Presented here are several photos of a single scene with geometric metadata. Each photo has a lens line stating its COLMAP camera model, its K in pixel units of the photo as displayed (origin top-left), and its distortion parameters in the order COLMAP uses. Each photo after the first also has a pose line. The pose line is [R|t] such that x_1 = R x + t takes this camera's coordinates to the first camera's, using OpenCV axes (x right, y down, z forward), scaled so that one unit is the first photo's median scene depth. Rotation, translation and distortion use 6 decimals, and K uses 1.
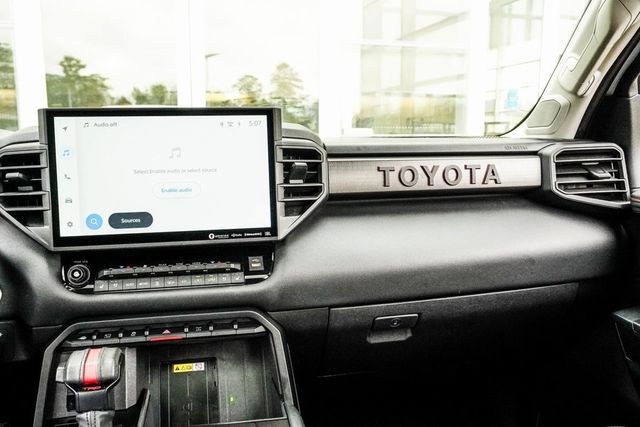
lens RADIAL K [[559.9, 0, 320.0], [0, 559.9, 213.5], [0, 0, 1]] dist [-0.009326, 0.003626]
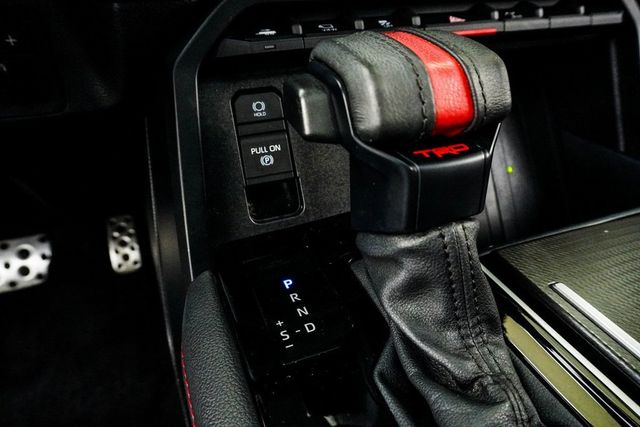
lens RADIAL K [[430.6, 0, 320.0], [0, 430.6, 213.5], [0, 0, 1]] dist [-0.011187, -0.005836]
pose [[0.983925, -0.090604, 0.153889, -0.412709], [0.022314, 0.917358, 0.397438, 0.205425], [-0.177181, -0.387616, 0.904633, 0.647424]]
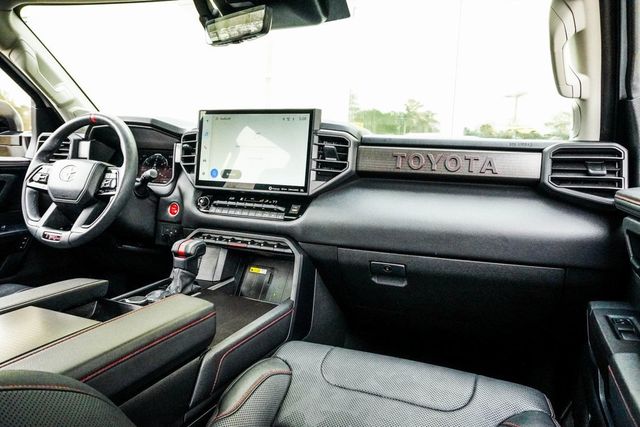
lens RADIAL K [[465.0, 0, 320.0], [0, 465.0, 213.5], [0, 0, 1]] dist [-0.029473, 0.001817]
pose [[0.823965, 0.110253, -0.555811, 0.652851], [-0.125277, 0.992060, 0.011071, 0.077189], [0.552618, 0.060509, 0.831235, -0.025215]]
